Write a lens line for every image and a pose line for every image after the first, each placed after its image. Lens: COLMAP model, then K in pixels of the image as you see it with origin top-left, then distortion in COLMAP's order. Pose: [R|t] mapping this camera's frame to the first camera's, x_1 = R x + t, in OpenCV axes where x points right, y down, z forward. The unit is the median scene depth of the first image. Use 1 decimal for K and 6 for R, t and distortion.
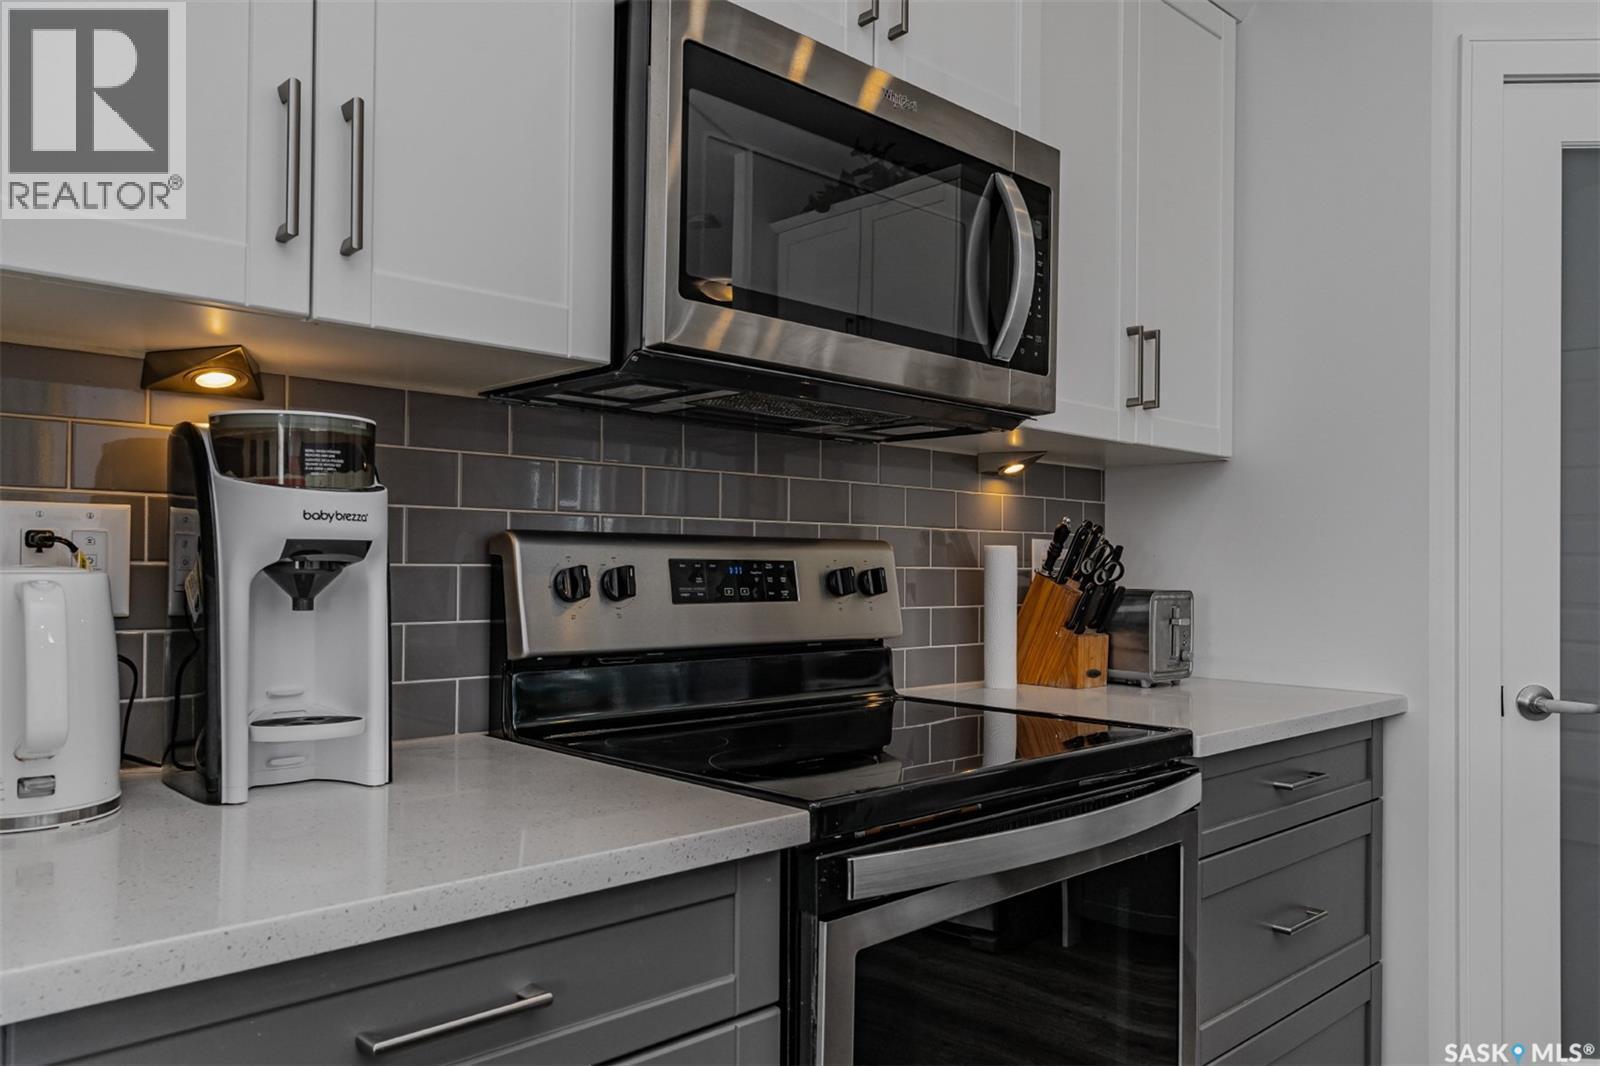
lens RADIAL K [[1137.1, 0, 813.5], [0, 1137.1, 572.5], [0, 0, 1]] dist [-0.012200, -0.000629]
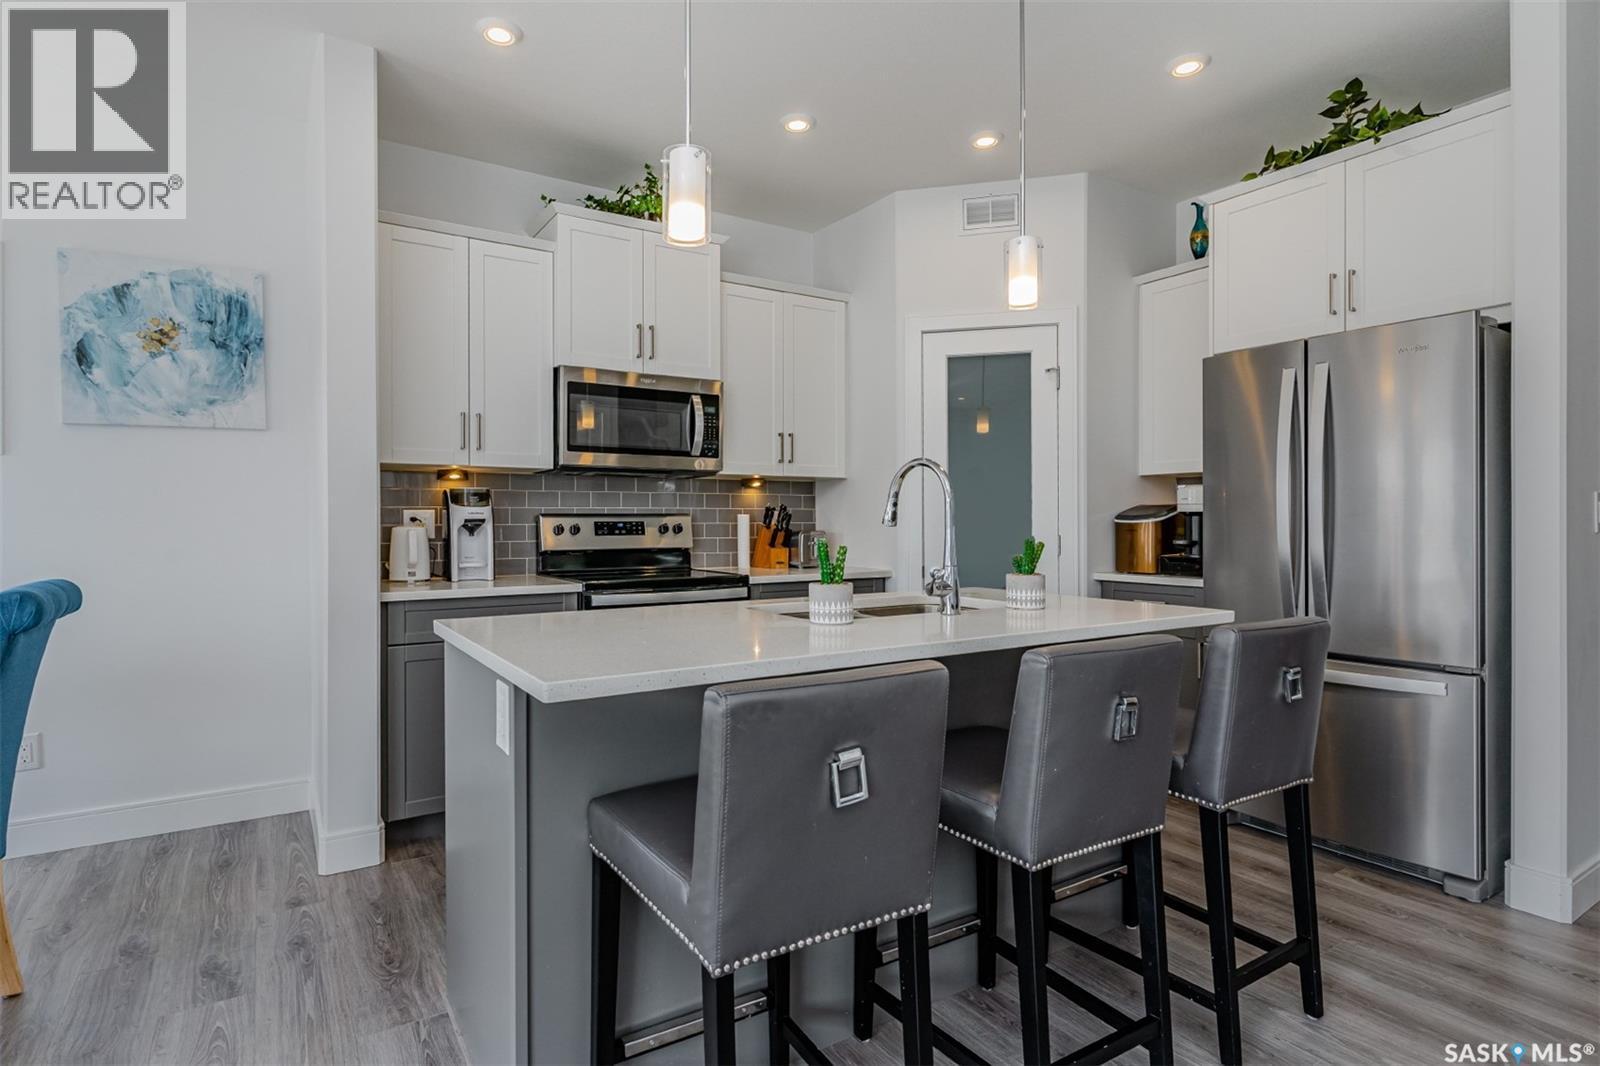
lens RADIAL K [[798.6, 0, 787.6], [0, 798.6, 526.3], [0, 0, 1]] dist [-0.034483, -0.000619]
pose [[0.983006, -0.012944, -0.183116, 0.860203], [0.012434, 0.999915, -0.003932, 0.017552], [0.183151, 0.001588, 0.983083, -1.152680]]
